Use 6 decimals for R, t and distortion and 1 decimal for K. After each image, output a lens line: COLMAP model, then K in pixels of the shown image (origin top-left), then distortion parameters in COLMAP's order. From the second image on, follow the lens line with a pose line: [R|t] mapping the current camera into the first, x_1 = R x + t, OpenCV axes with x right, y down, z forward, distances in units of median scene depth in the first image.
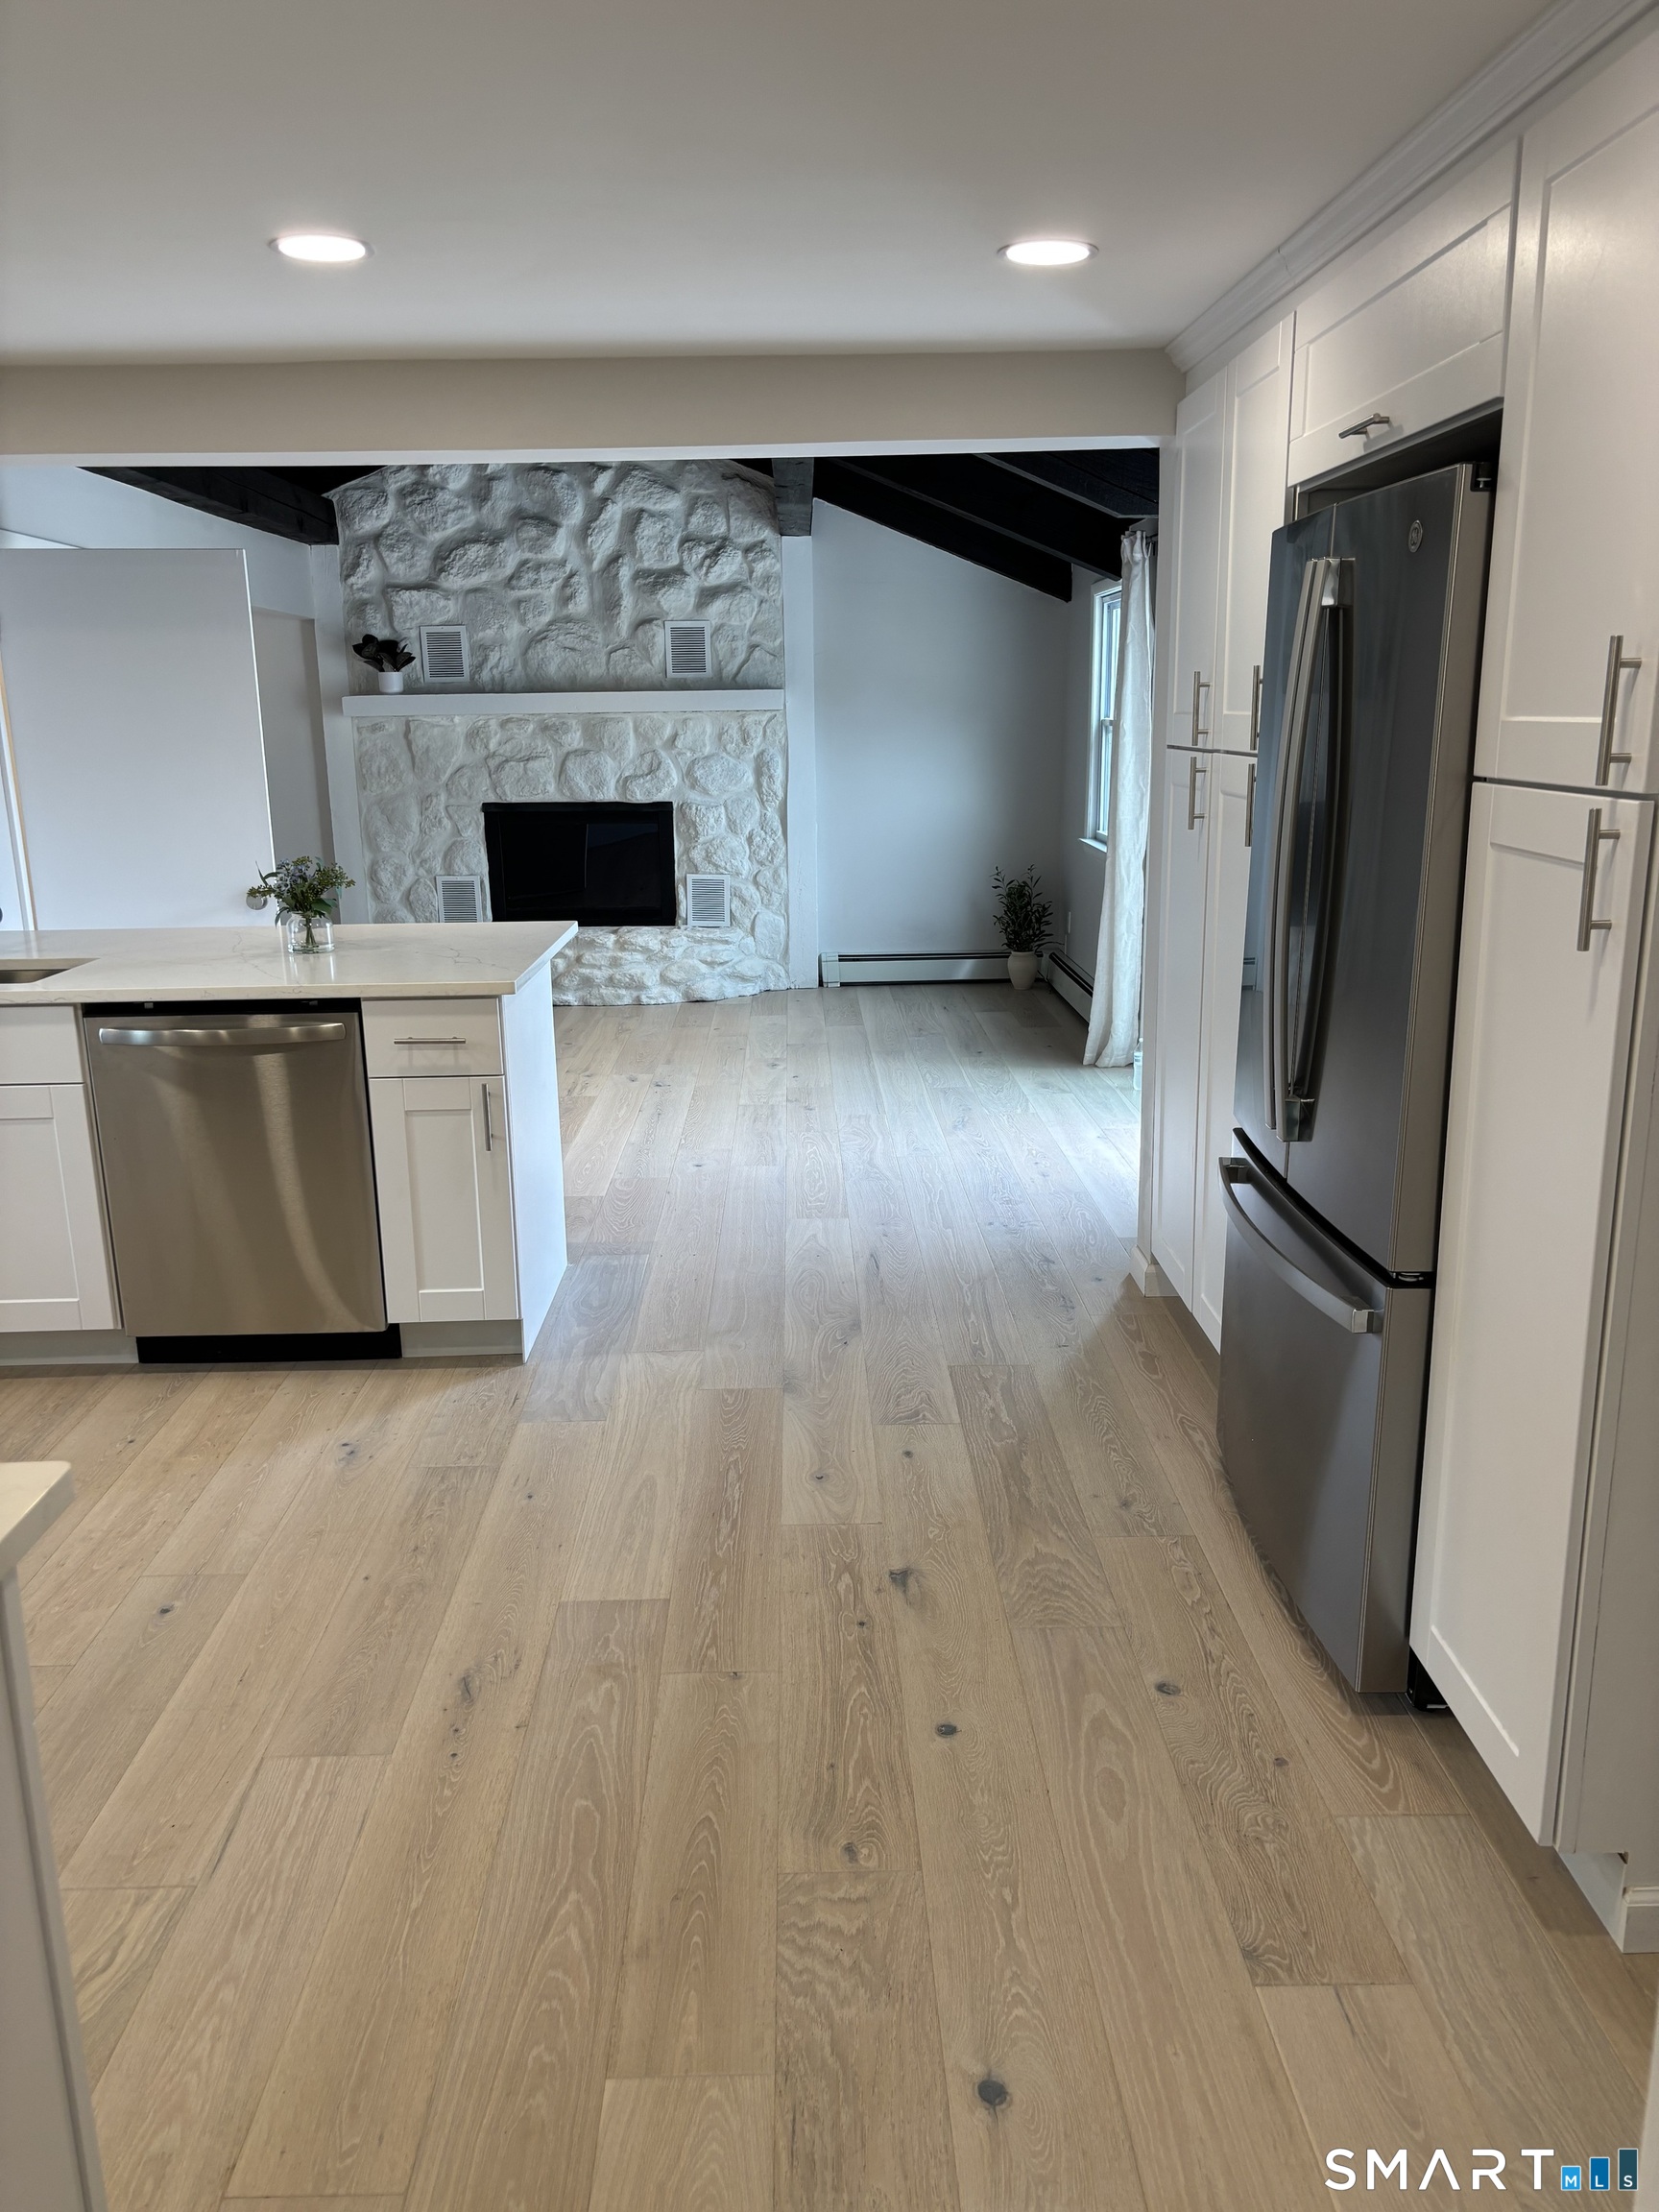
lens RADIAL K [[1665.1, 0, 816.8], [0, 1665.1, 1095.7], [0, 0, 1]] dist [0.019326, -0.020537]
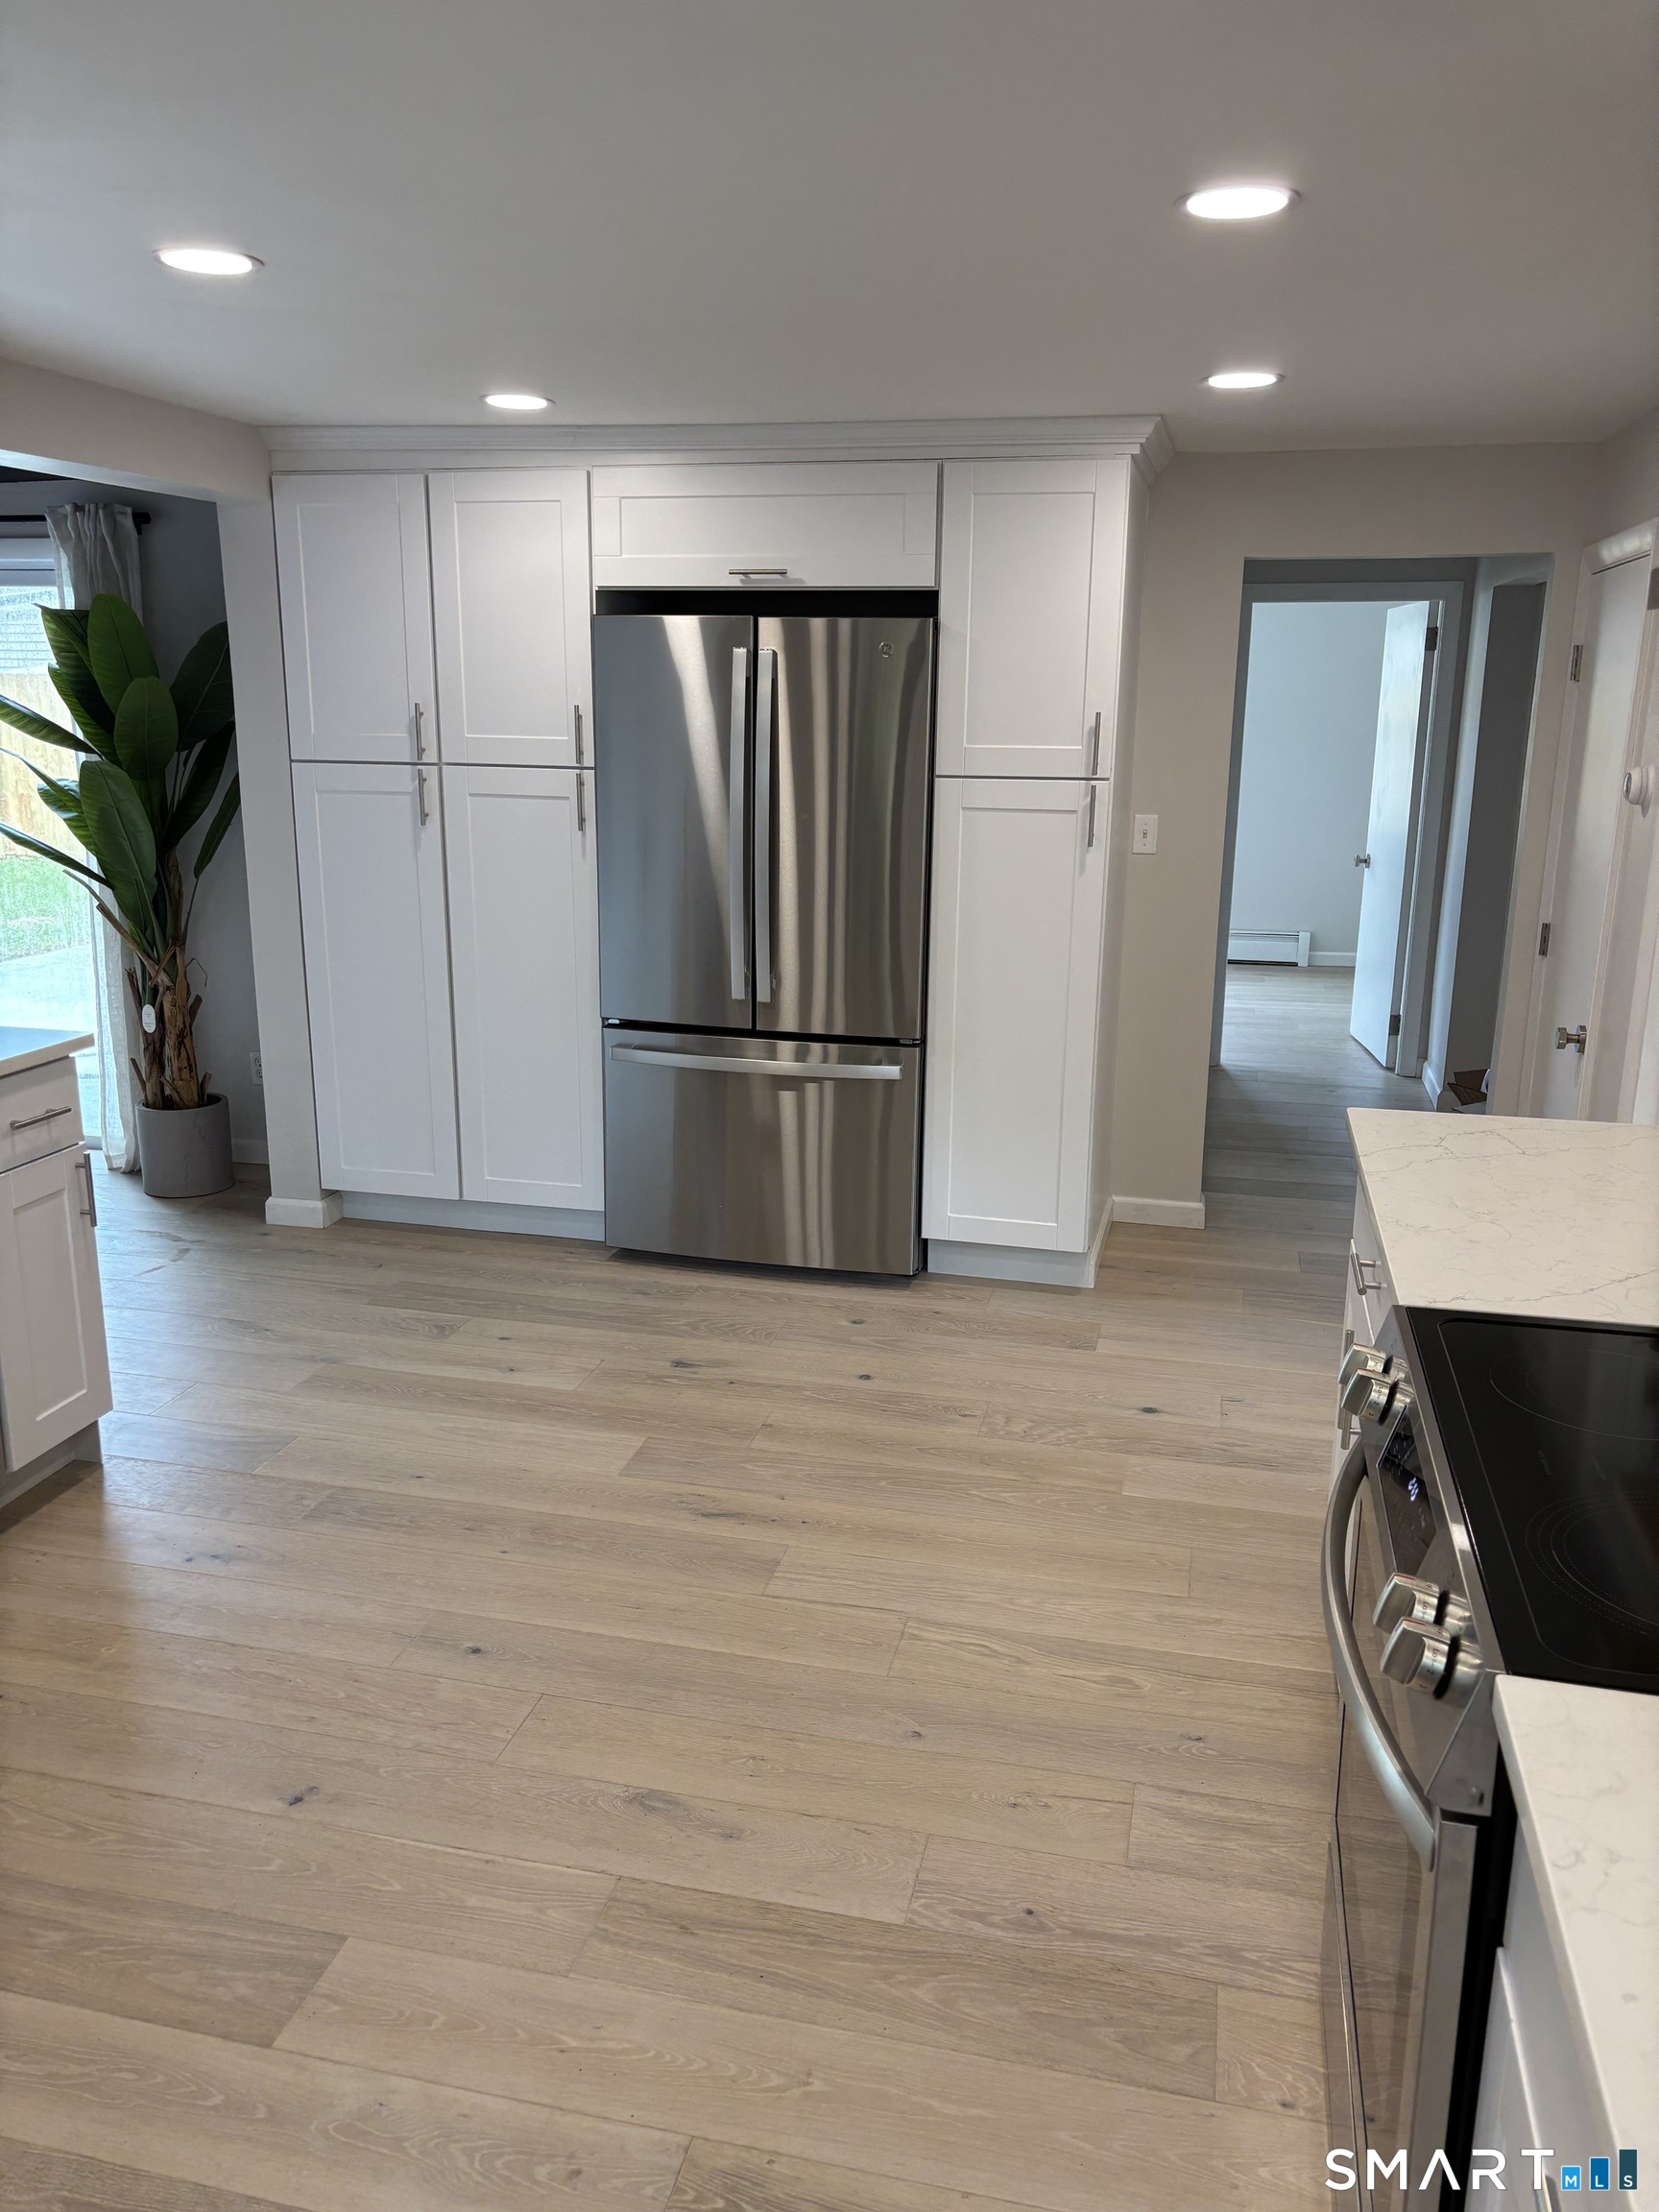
lens RADIAL K [[1665.1, 0, 826.1], [0, 1665.1, 1097.2], [0, 0, 1]] dist [0.019326, -0.020537]
pose [[0.244910, -0.207932, 0.946986, -1.213224], [0.206791, 0.965460, 0.158507, -0.122963], [-0.947236, 0.157009, 0.279450, 0.478827]]
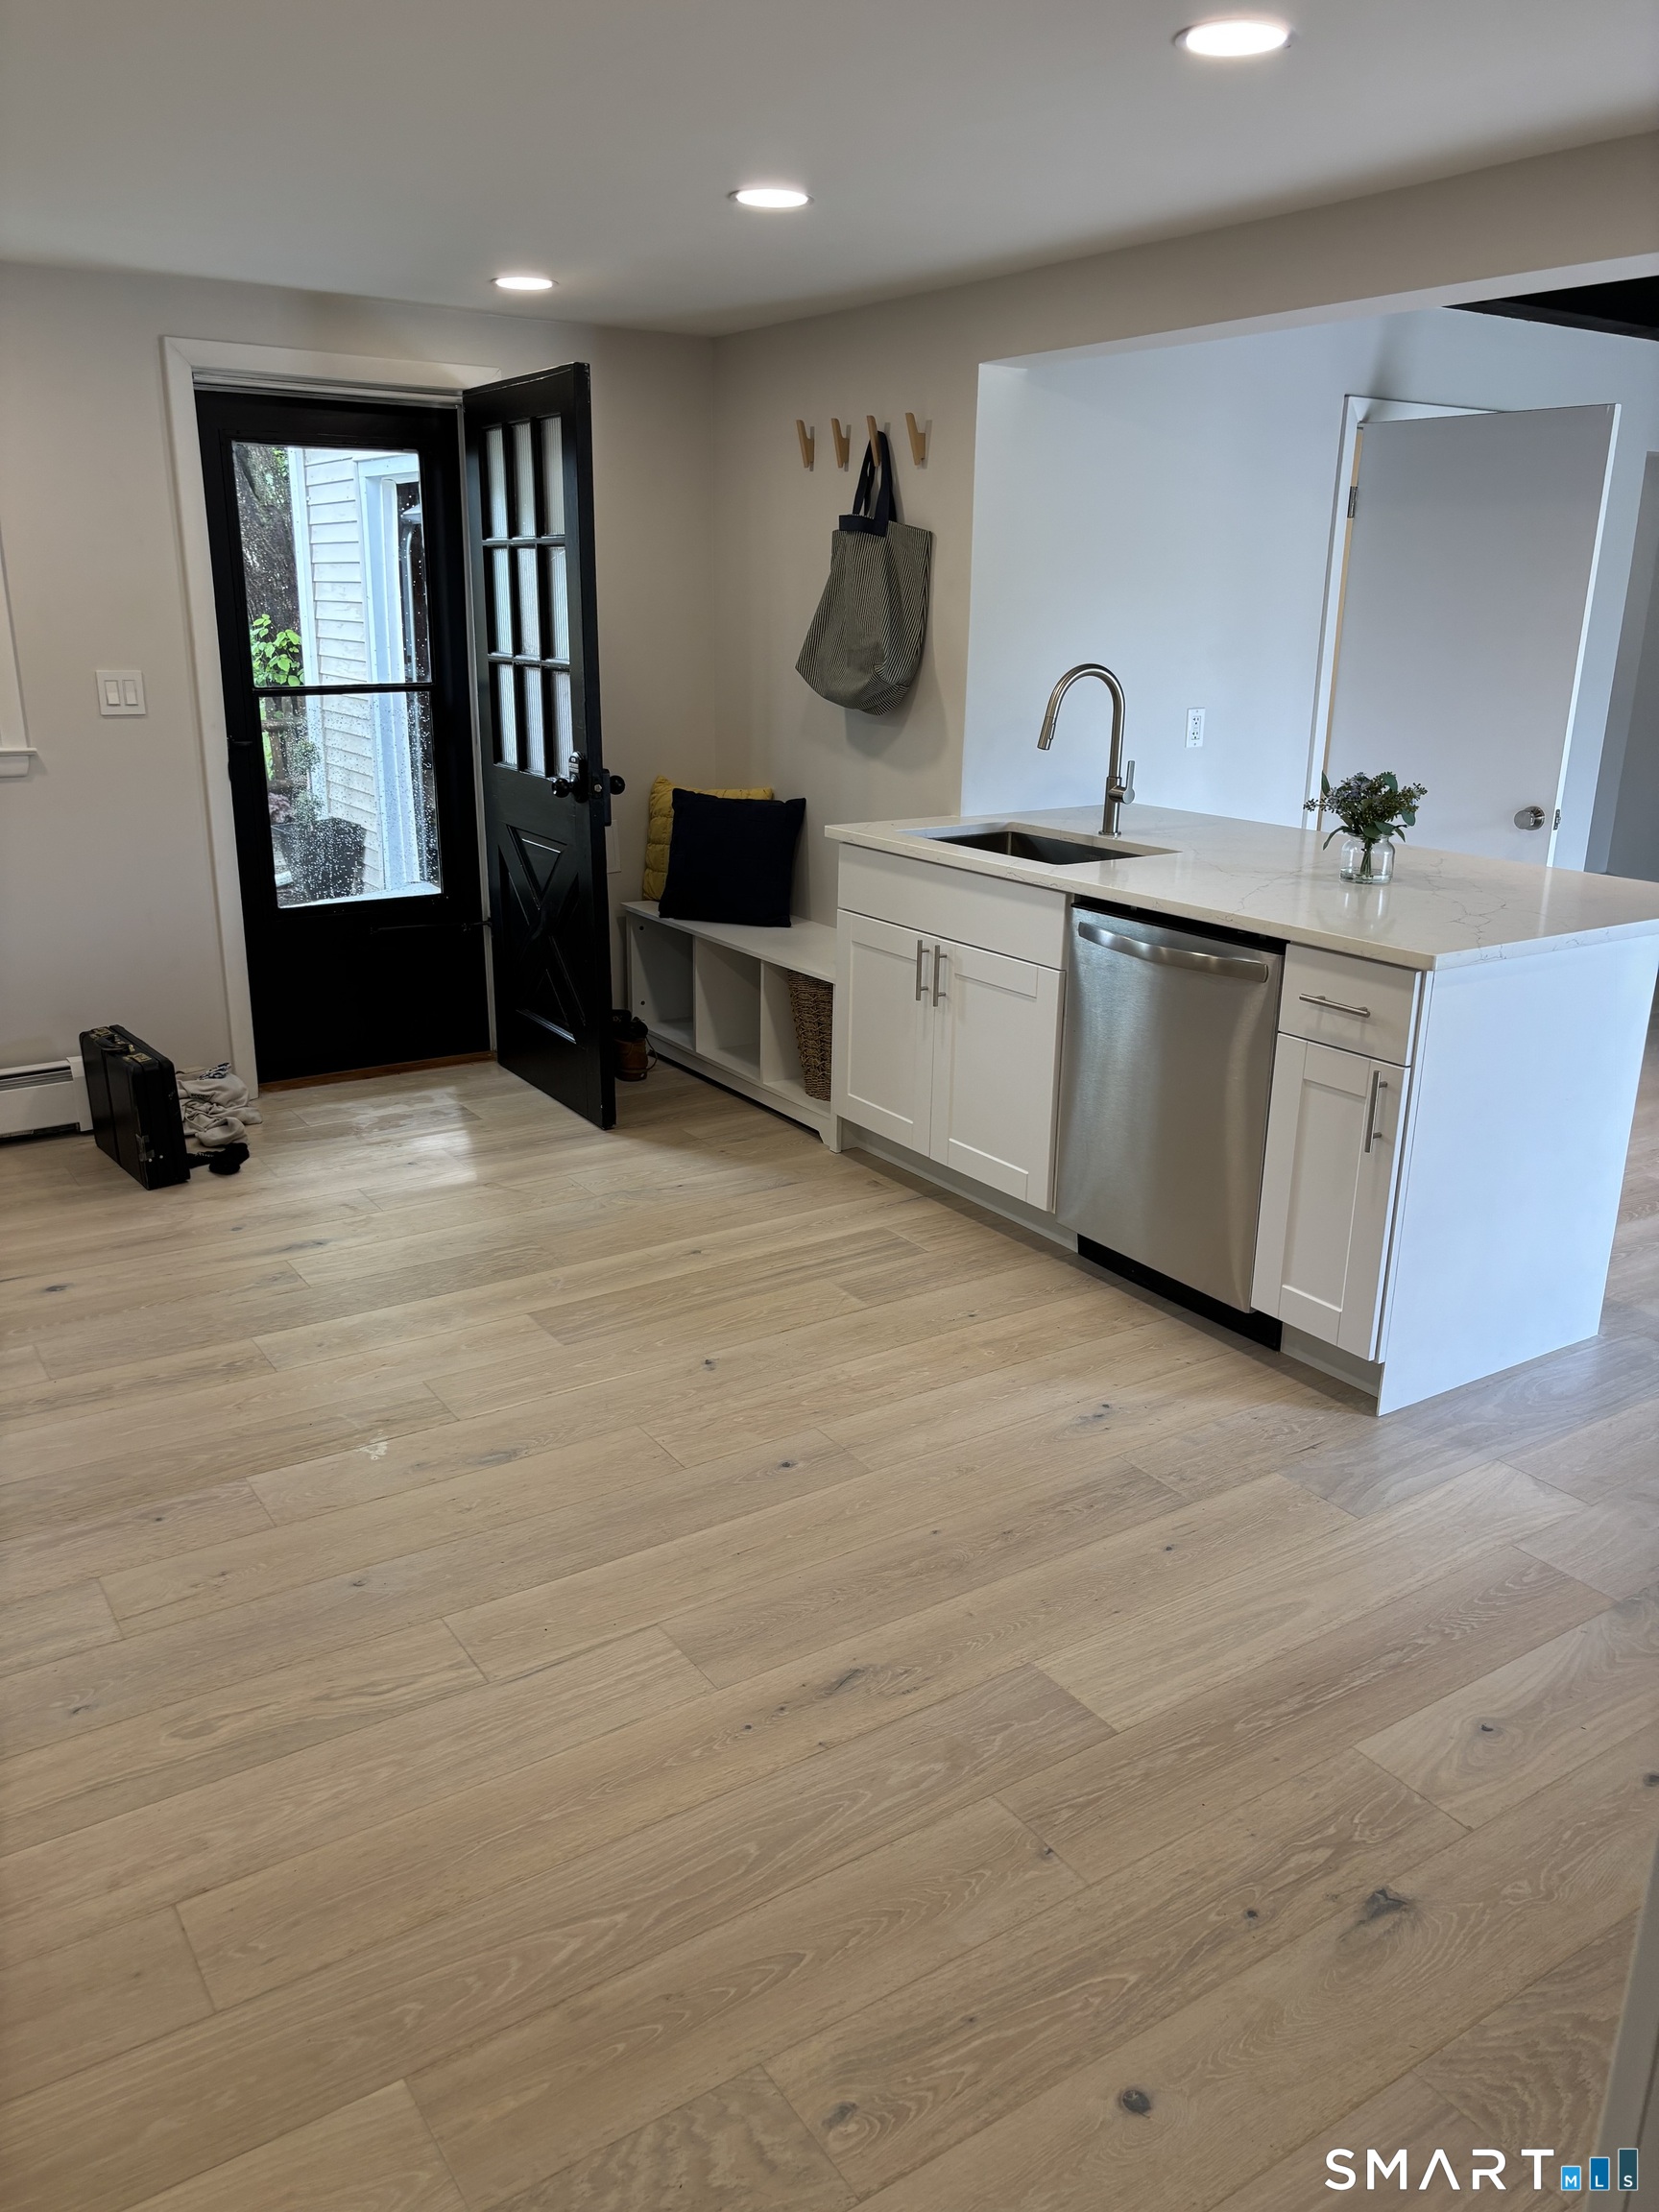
lens RADIAL K [[1665.1, 0, 815.8], [0, 1665.1, 1106.0], [0, 0, 1]] dist [0.019326, -0.020537]
pose [[0.540755, 0.276131, -0.794566, 0.390046], [-0.218524, 0.958269, 0.184302, -0.104330], [0.812300, 0.073970, 0.578530, 0.397103]]
